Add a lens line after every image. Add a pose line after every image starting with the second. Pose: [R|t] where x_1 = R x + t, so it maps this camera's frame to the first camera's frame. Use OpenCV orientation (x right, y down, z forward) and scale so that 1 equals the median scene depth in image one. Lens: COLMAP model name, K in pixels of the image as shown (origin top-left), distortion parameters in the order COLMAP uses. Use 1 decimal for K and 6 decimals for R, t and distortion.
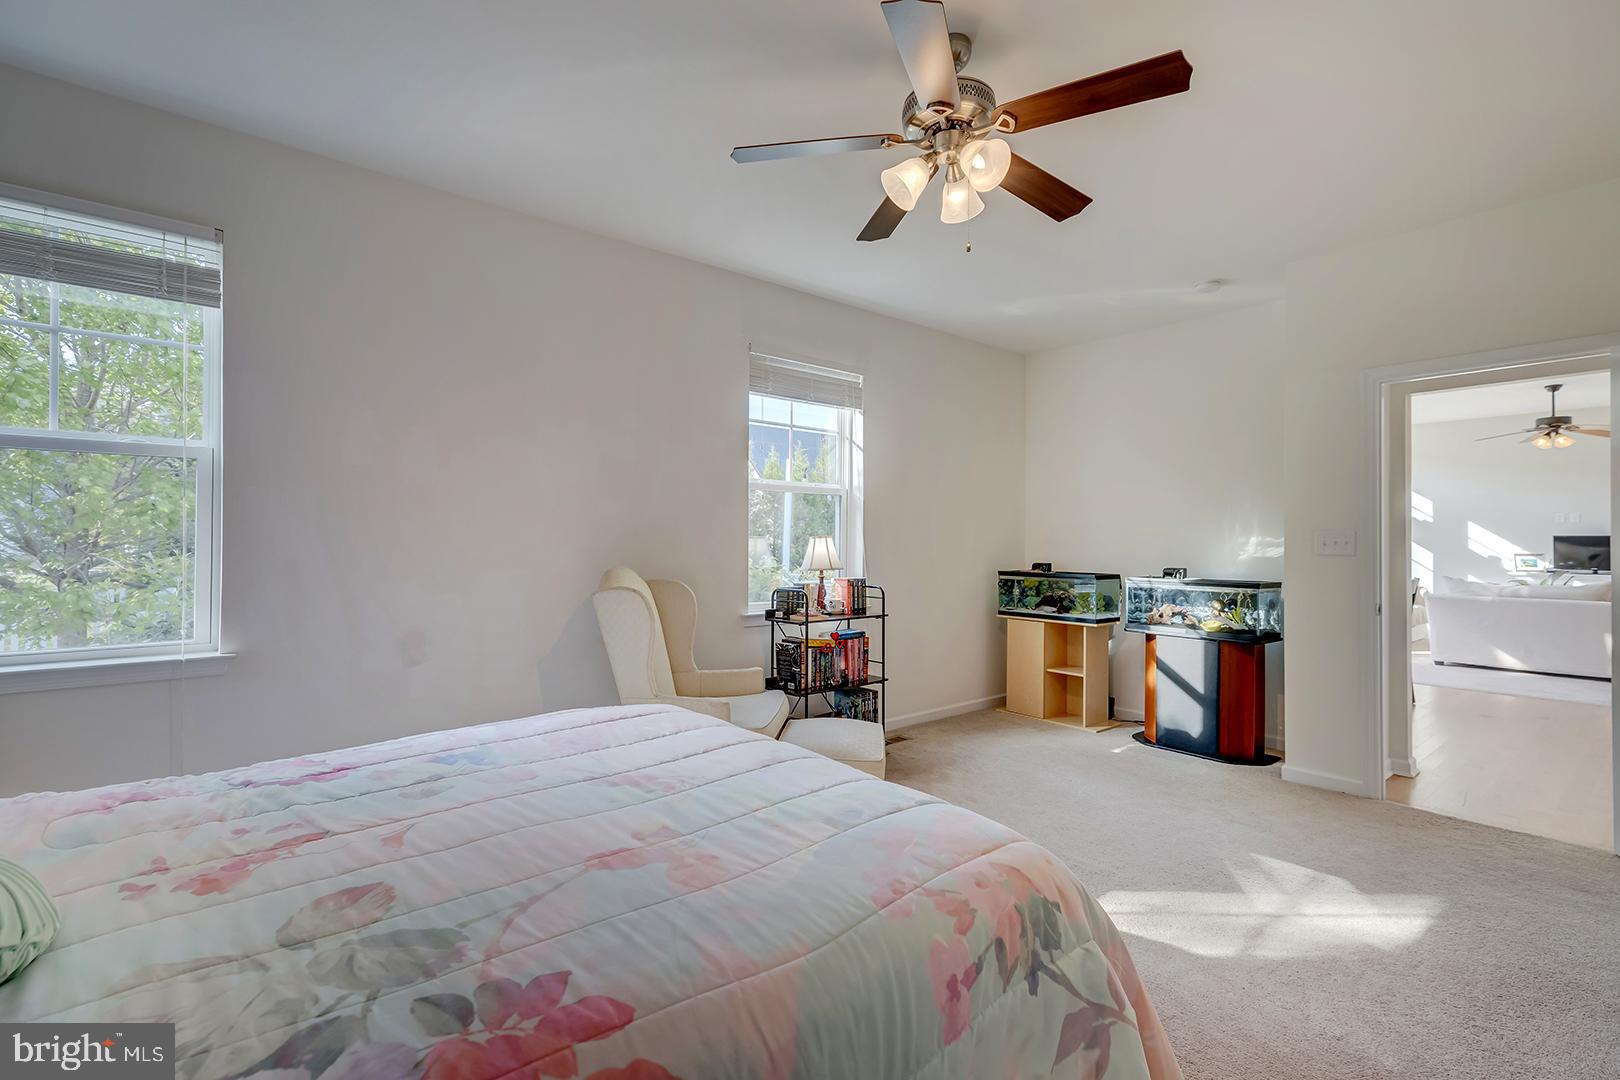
lens RADIAL K [[731.8, 0, 815.6], [0, 731.8, 533.6], [0, 0, 1]] dist [0.005918, -0.000161]
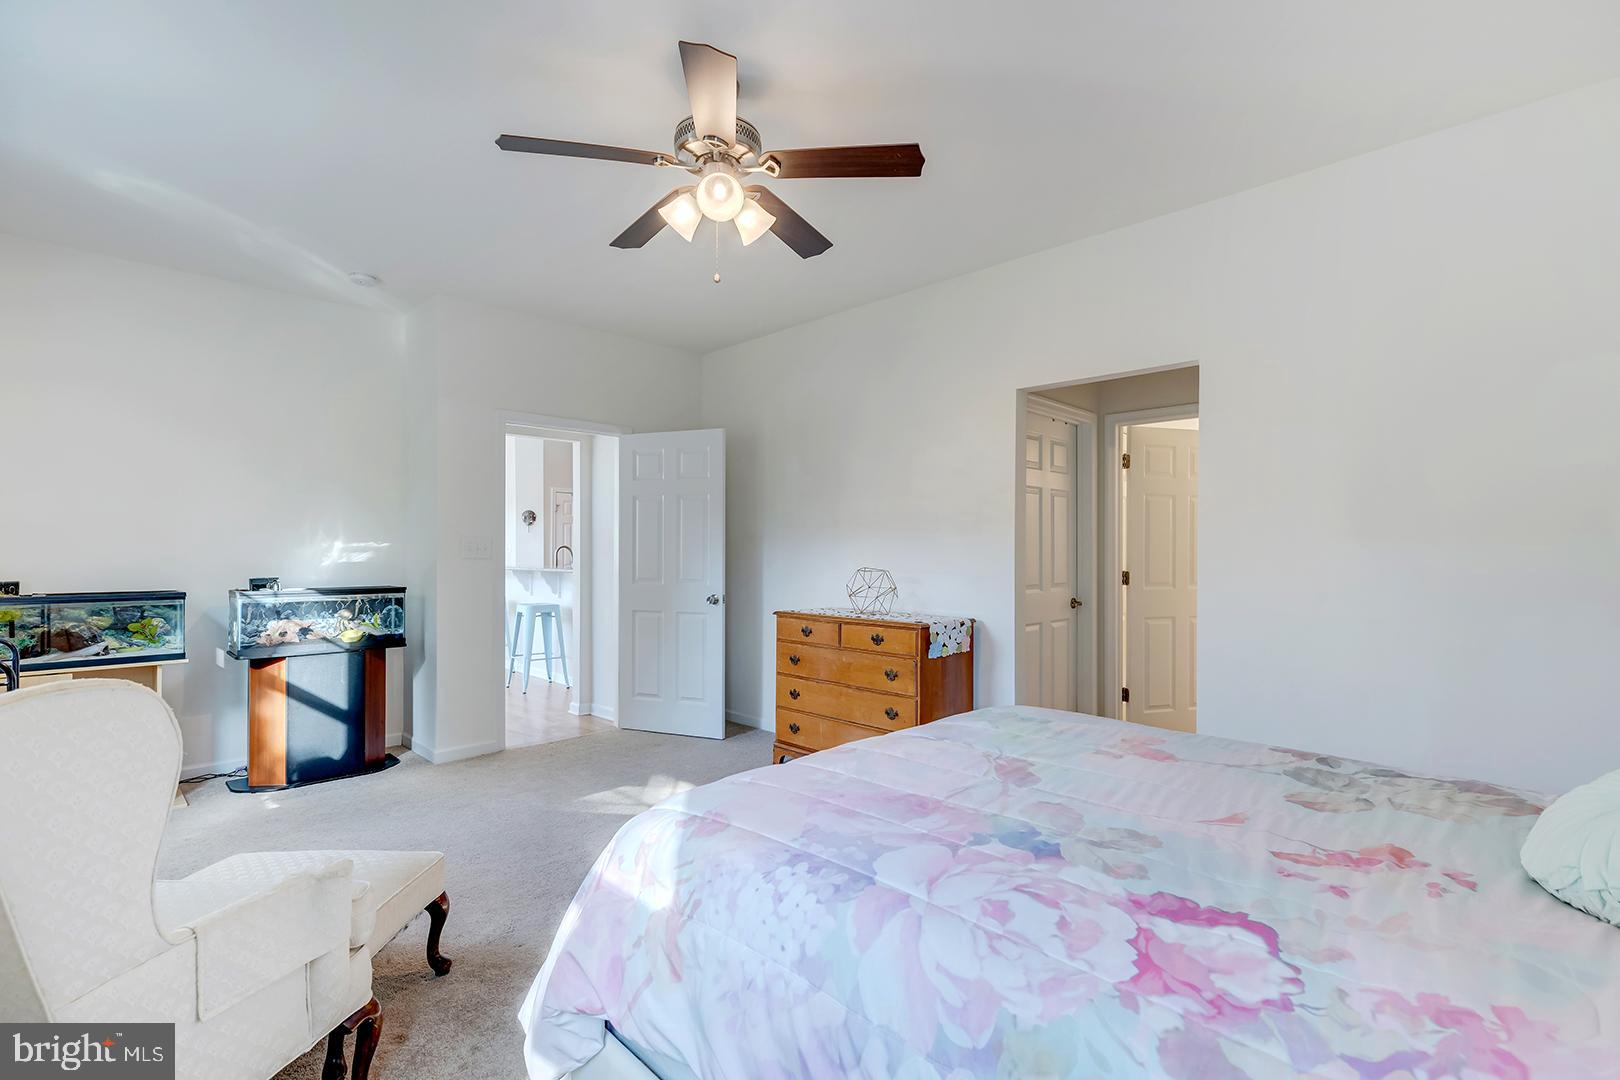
lens RADIAL K [[733.3, 0, 812.0], [0, 733.3, 544.4], [0, 0, 1]] dist [0.003606, 0.000174]
pose [[-0.089112, 0.002366, 0.996019, -0.718317], [-0.012438, 0.999917, -0.003488, 0.005335], [-0.995944, -0.012700, -0.089075, 0.769072]]
